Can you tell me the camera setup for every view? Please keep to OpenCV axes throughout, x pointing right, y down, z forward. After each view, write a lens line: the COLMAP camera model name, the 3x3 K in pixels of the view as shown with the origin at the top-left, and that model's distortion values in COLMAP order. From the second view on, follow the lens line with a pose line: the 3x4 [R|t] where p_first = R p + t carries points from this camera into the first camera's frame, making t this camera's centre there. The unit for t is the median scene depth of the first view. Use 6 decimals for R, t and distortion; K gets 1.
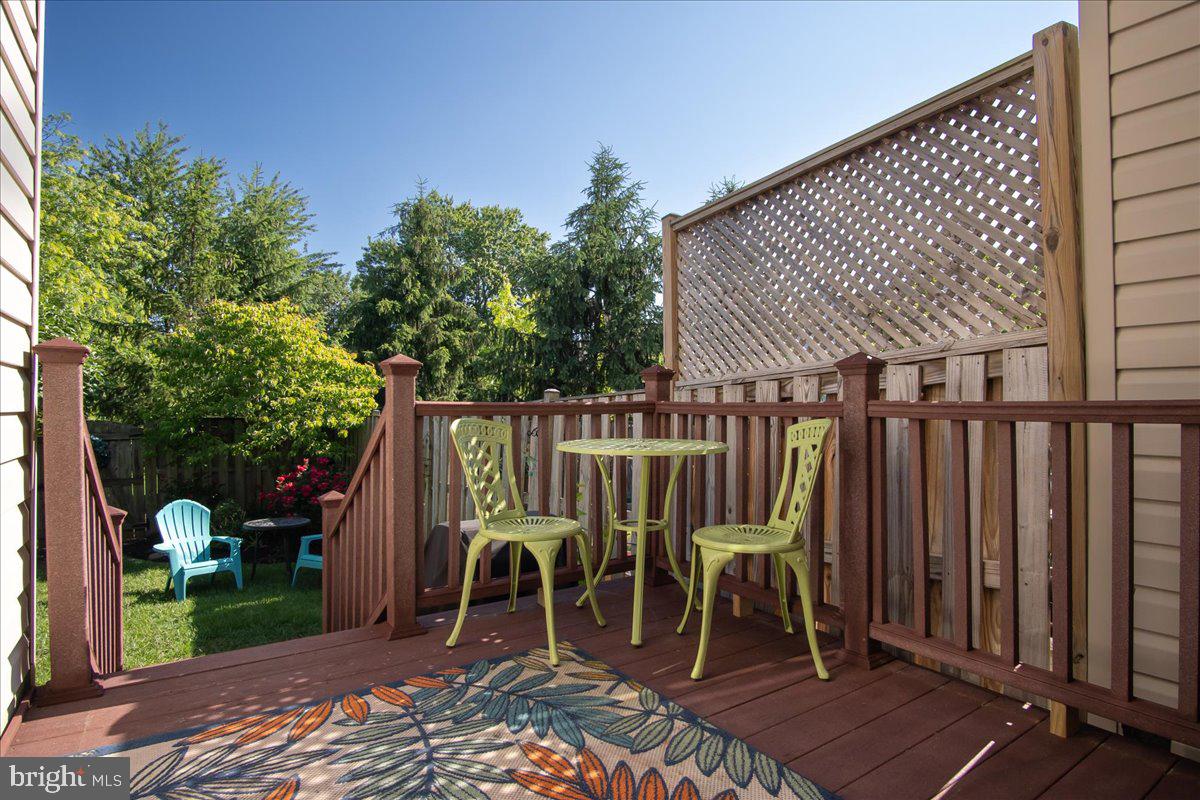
lens RADIAL K [[642.9, 0, 604.5], [0, 642.9, 398.0], [0, 0, 1]] dist [-0.027948, 0.002416]
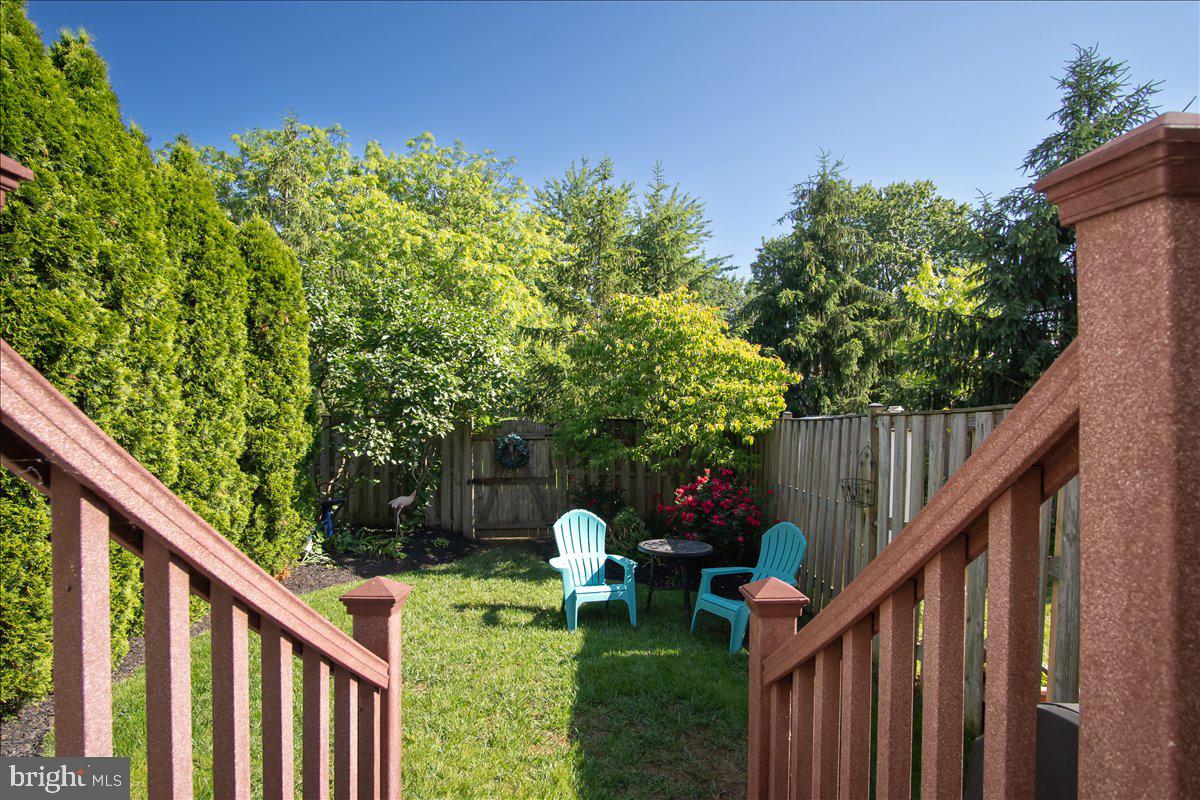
lens RADIAL K [[642.9, 0, 604.5], [0, 642.9, 398.0], [0, 0, 1]] dist [-0.027948, 0.002416]
pose [[0.830637, -0.004689, -0.556795, -0.088675], [0.001141, 0.999977, -0.006720, 0.005959], [0.556814, 0.004946, 0.830623, 0.182518]]
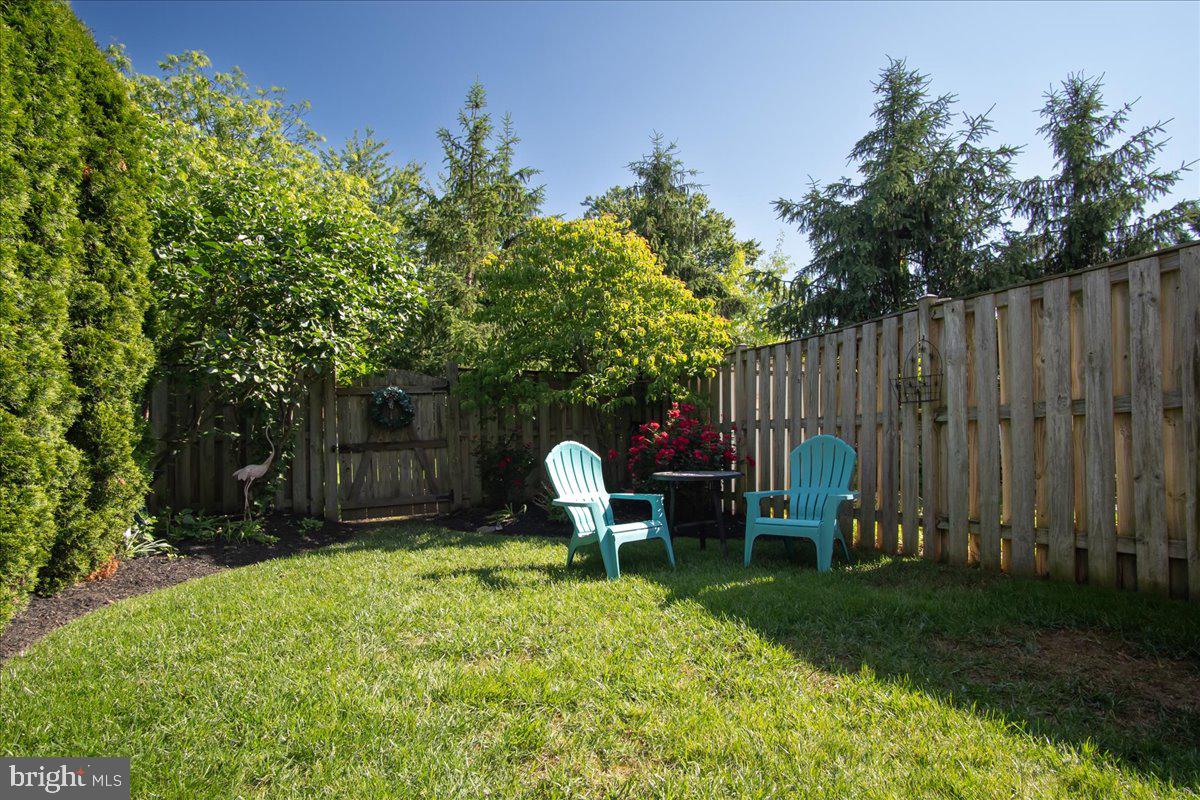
lens RADIAL K [[642.9, 0, 604.5], [0, 642.9, 398.0], [0, 0, 1]] dist [-0.027948, 0.002416]
pose [[0.978155, -0.023740, -0.206516, -0.328077], [0.018895, 0.999499, -0.025401, 0.089929], [0.207016, 0.020944, 0.978113, 0.205426]]
